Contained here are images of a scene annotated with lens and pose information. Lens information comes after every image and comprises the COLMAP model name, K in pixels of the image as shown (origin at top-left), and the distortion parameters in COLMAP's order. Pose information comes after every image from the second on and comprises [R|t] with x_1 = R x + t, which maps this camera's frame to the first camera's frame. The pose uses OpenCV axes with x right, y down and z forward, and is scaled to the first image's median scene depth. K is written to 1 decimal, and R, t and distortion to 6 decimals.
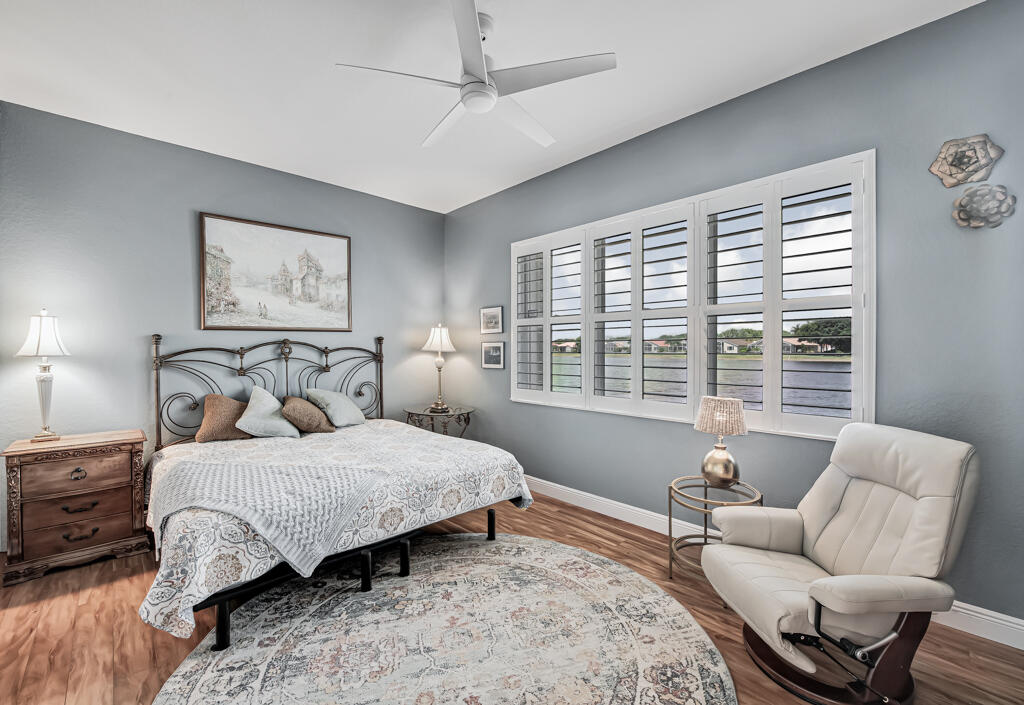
lens RADIAL K [[426.8, 0, 509.5], [0, 426.8, 350.0], [0, 0, 1]] dist [-0.015874, -0.001133]
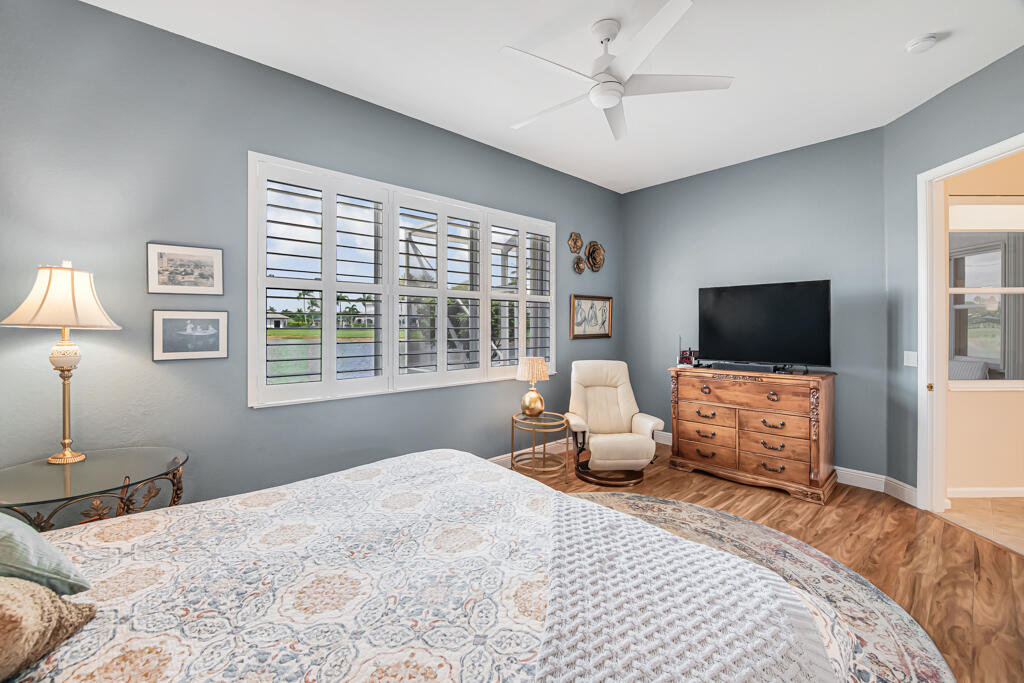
lens RADIAL K [[416.5, 0, 508.4], [0, 416.5, 330.9], [0, 0, 1]] dist [-0.019175, -0.001061]
pose [[0.045064, -0.011620, 0.998917, -0.781712], [-0.000178, 0.999932, 0.011640, 0.001205], [-0.998984, -0.000702, 0.045059, 0.823318]]
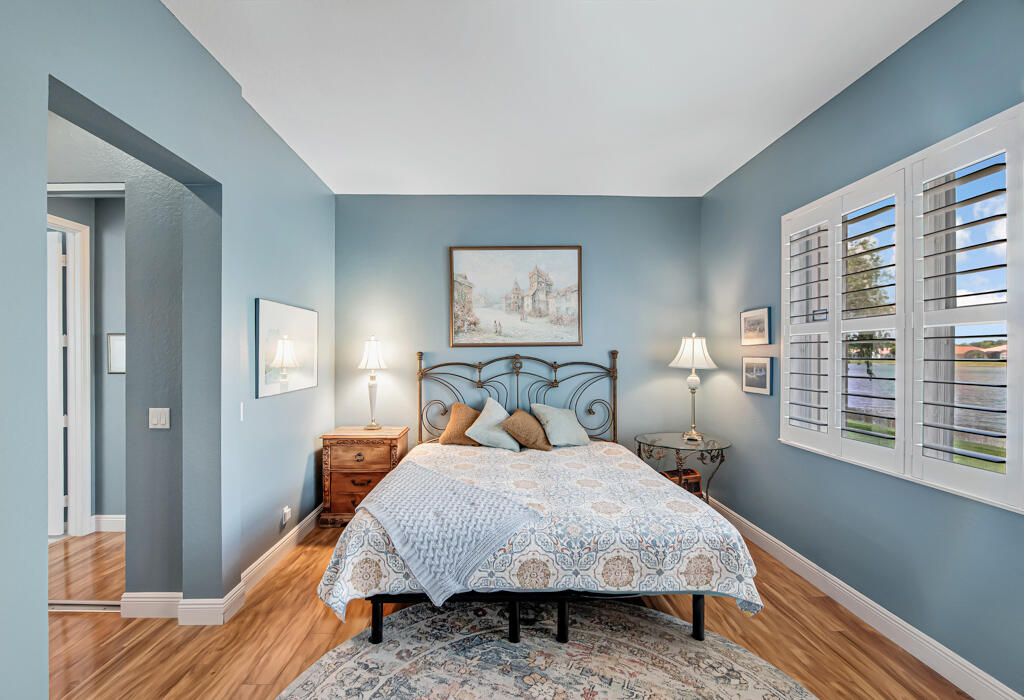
lens RADIAL K [[426.8, 0, 506.2], [0, 426.8, 354.3], [0, 0, 1]] dist [-0.015874, -0.001133]
pose [[0.734294, 0.002911, -0.678826, 0.199490], [-0.004437, 0.999990, -0.000511, -0.030128], [0.678817, 0.003387, 0.734299, 0.253740]]
